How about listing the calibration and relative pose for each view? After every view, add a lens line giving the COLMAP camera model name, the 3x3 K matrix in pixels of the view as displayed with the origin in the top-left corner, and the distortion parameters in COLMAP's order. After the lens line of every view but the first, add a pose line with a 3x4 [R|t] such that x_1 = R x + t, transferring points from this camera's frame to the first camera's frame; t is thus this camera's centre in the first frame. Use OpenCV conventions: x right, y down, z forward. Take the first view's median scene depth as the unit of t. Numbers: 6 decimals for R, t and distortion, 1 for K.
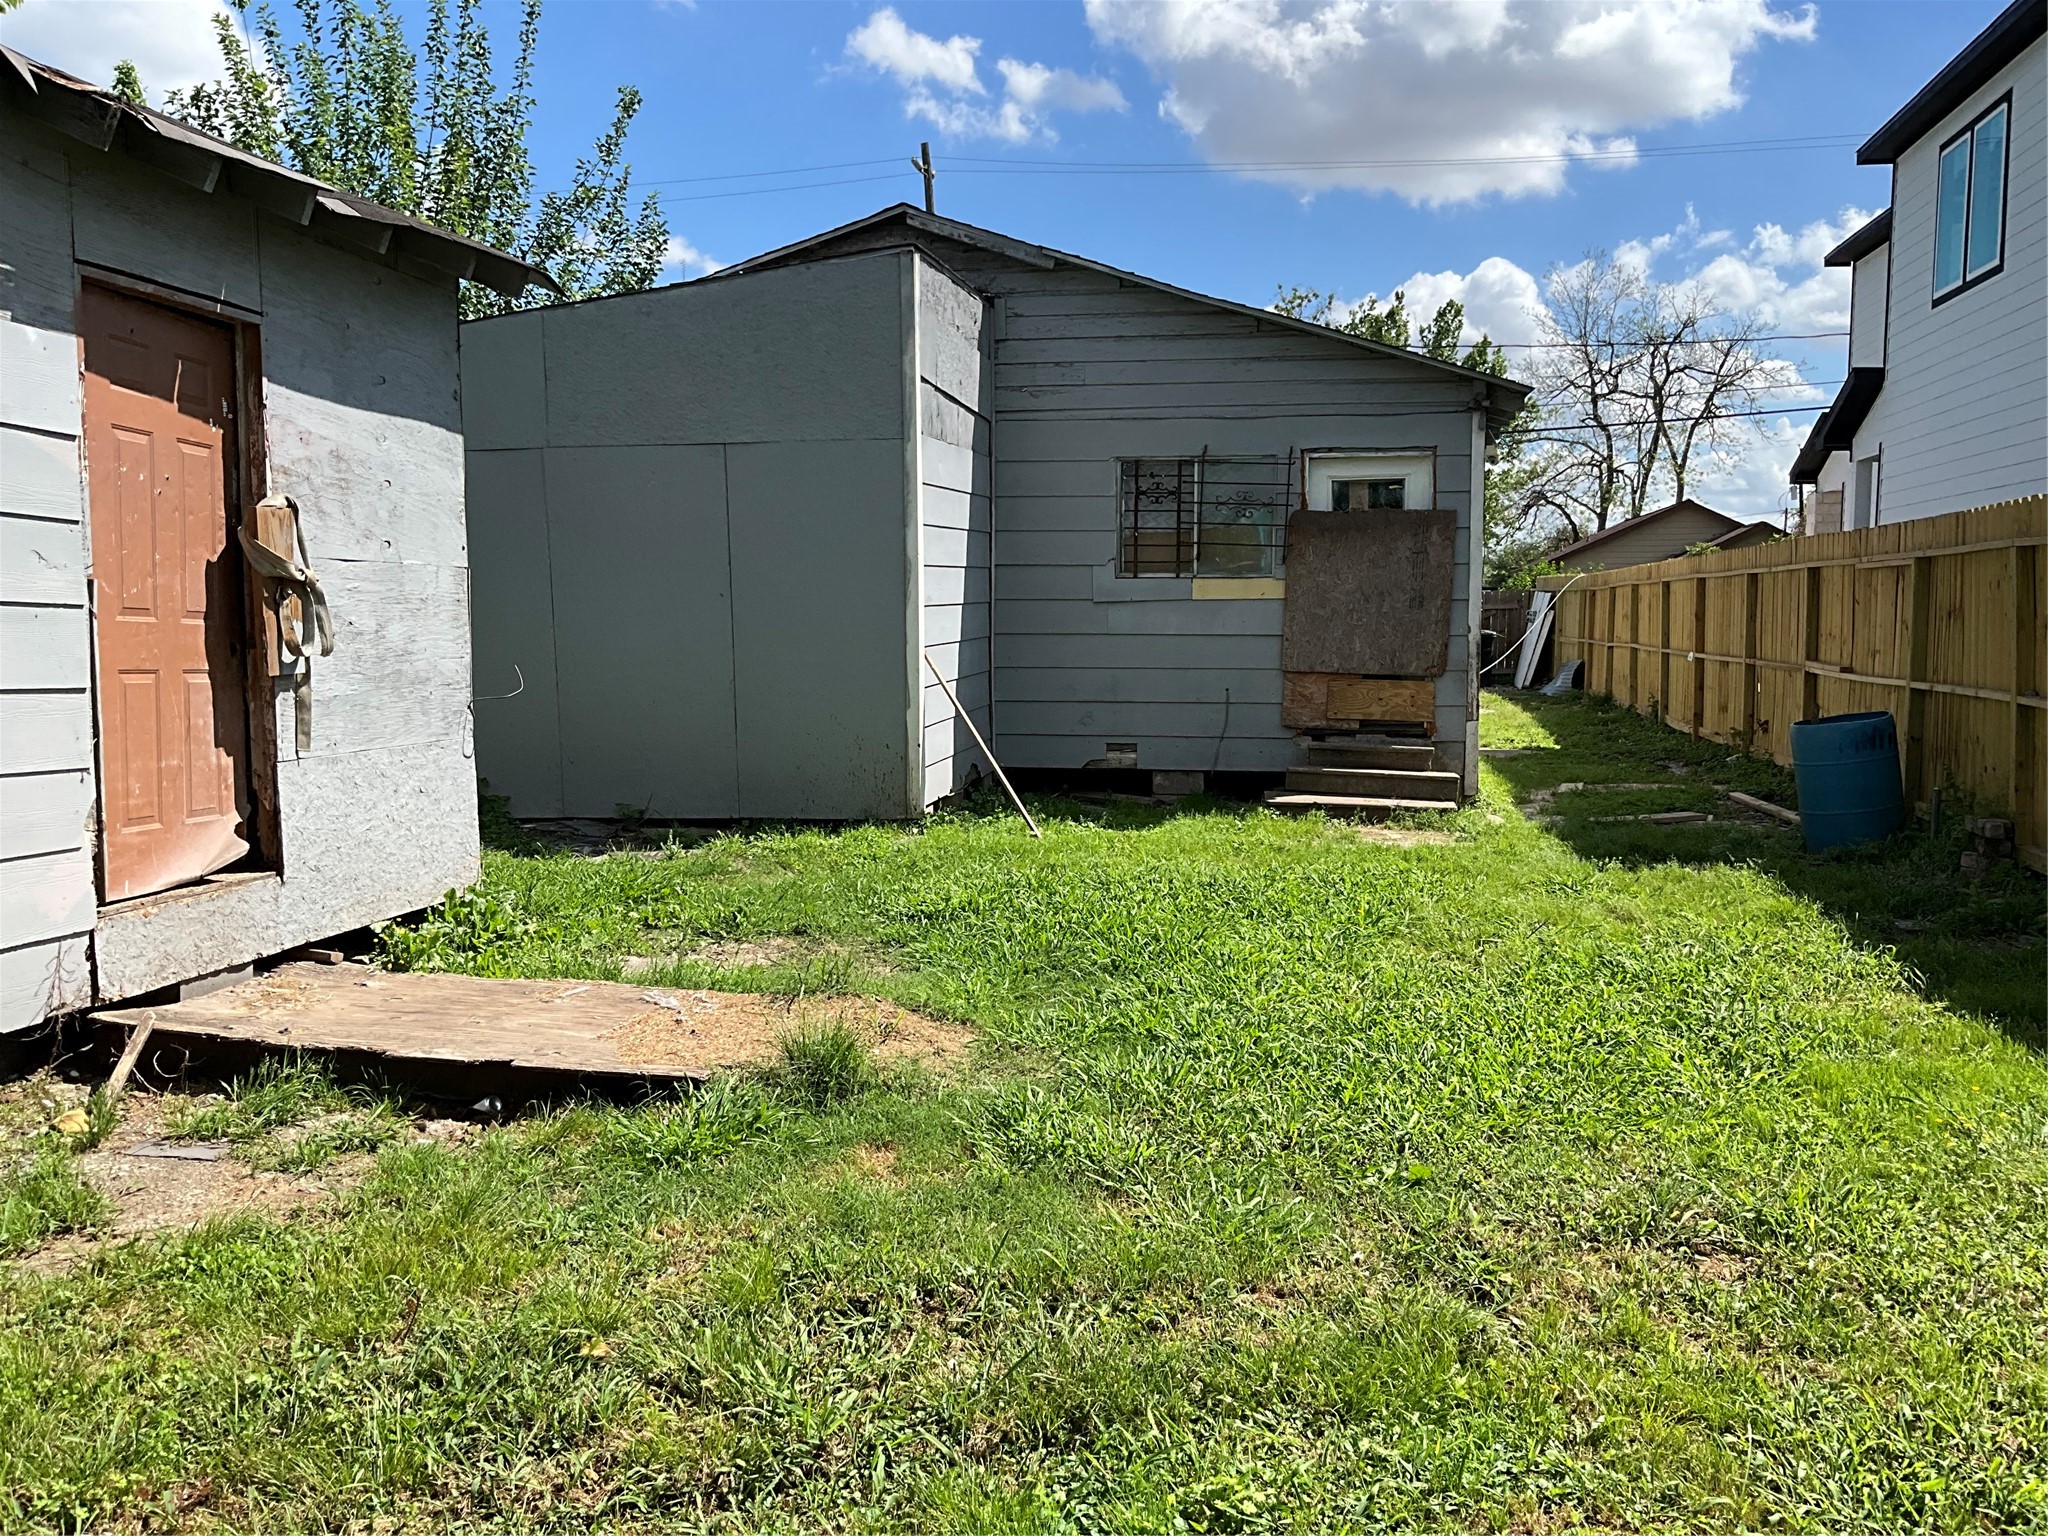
lens RADIAL K [[1707.3, 0, 1029.5], [0, 1707.3, 781.7], [0, 0, 1]] dist [0.067911, -0.110964]
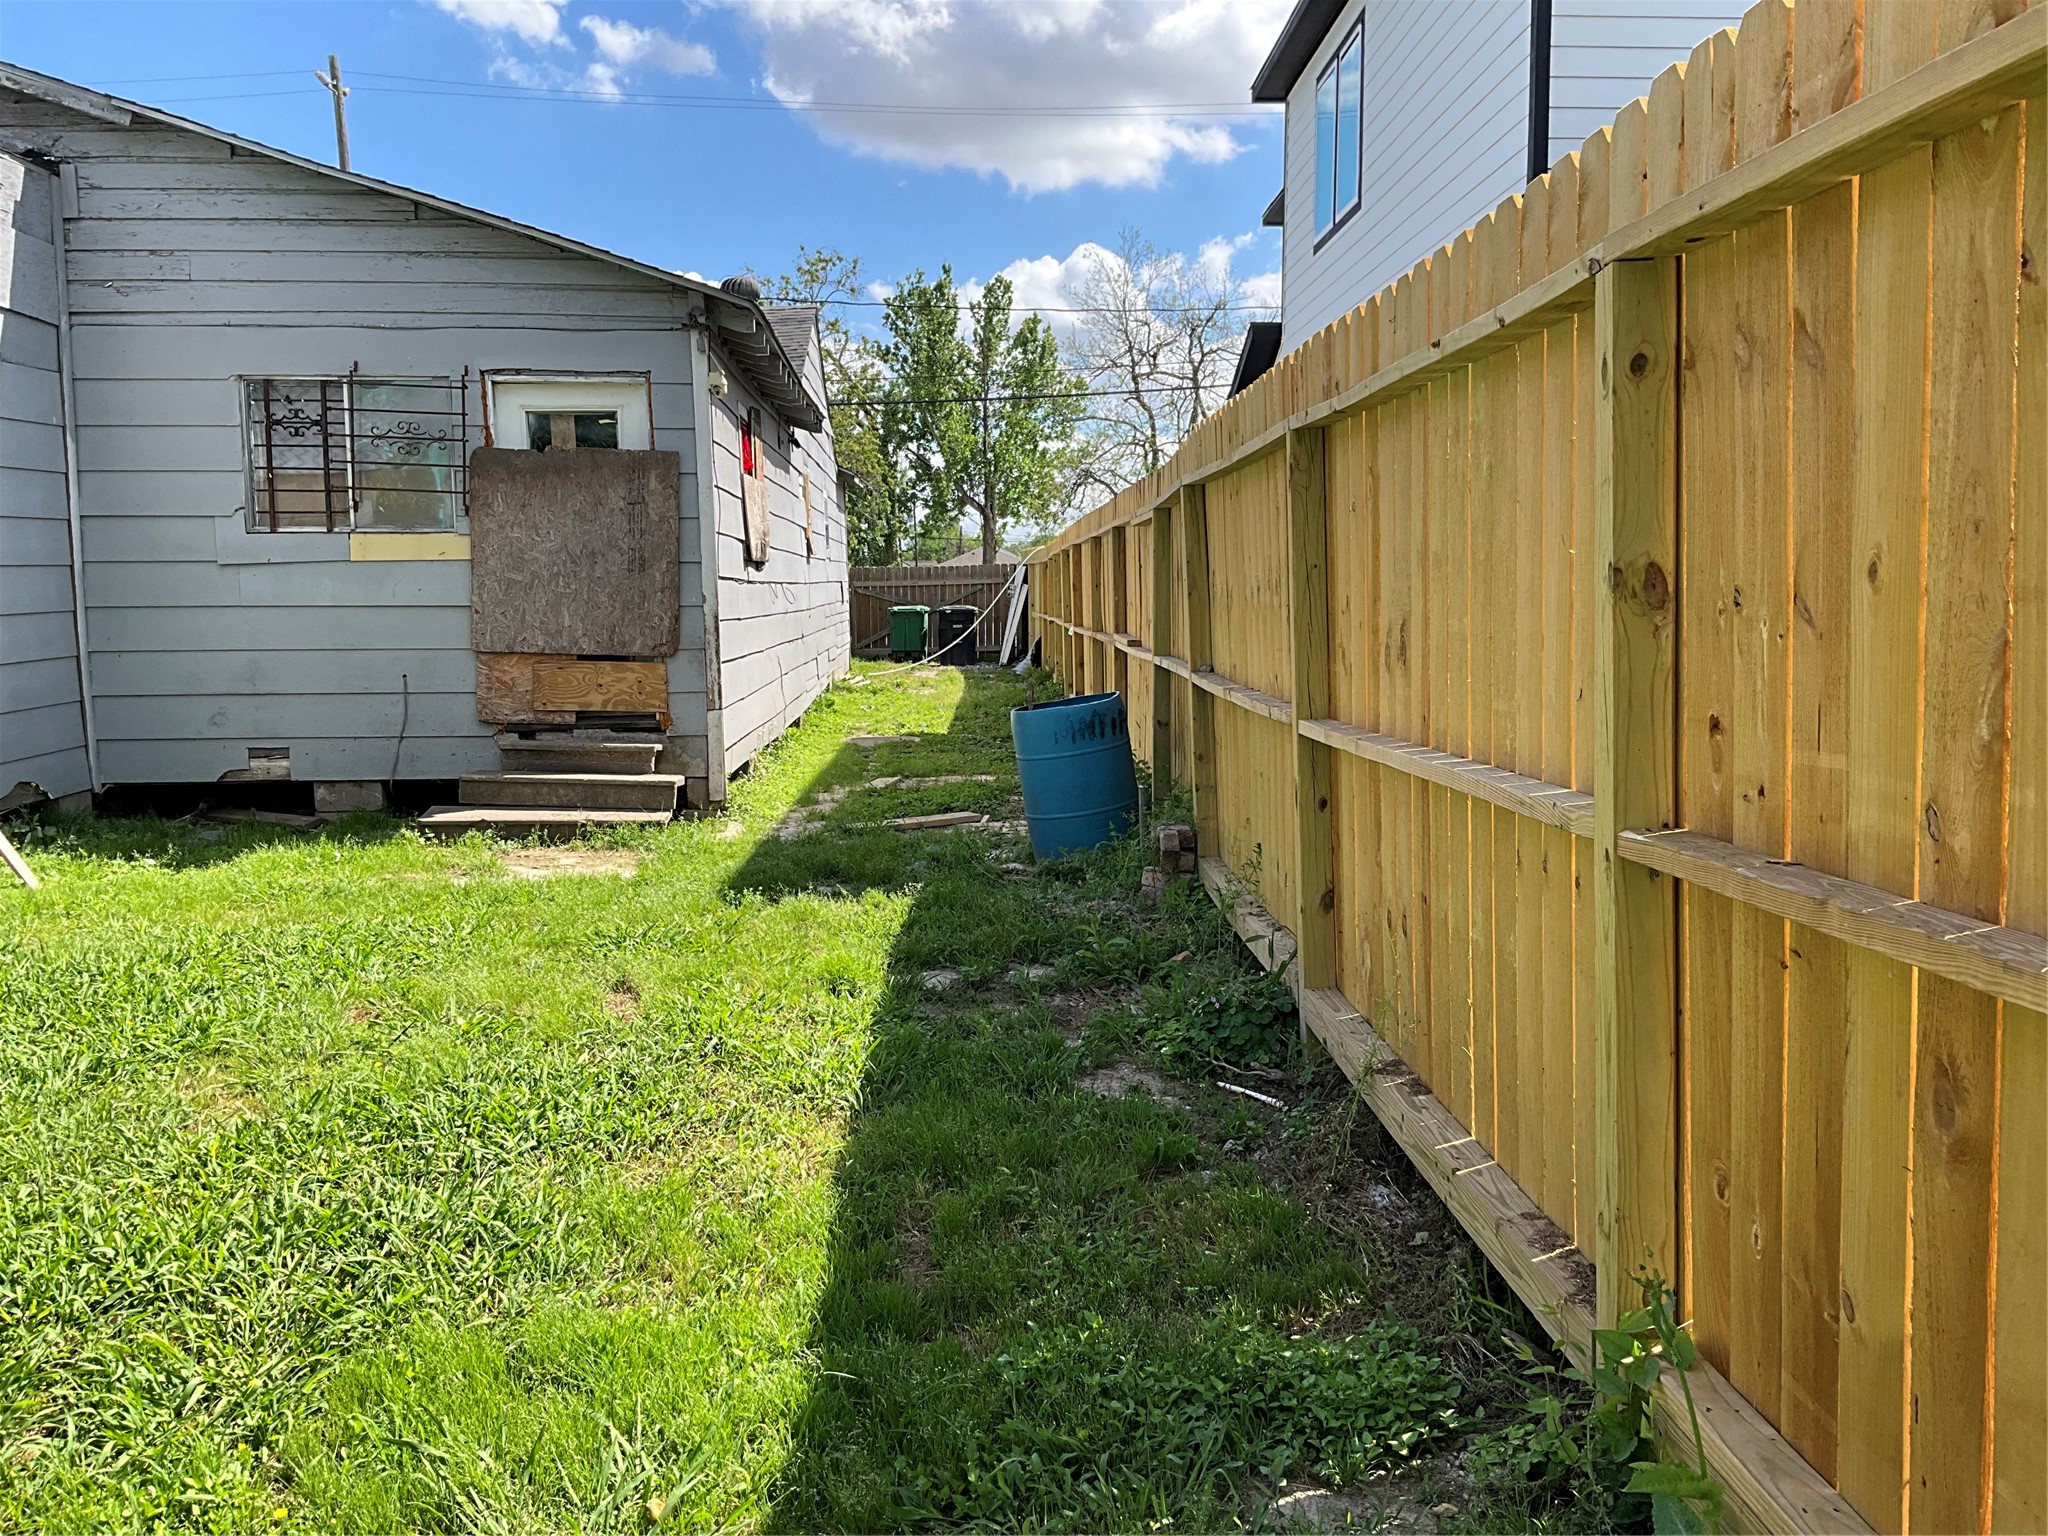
lens RADIAL K [[1707.3, 0, 1074.7], [0, 1707.3, 751.7], [0, 0, 1]] dist [0.067911, -0.110964]
pose [[0.974956, -0.025102, 0.220979, 0.241635], [0.027147, 0.999612, -0.006224, -0.006188], [-0.220737, 0.012067, 0.975259, 0.166388]]
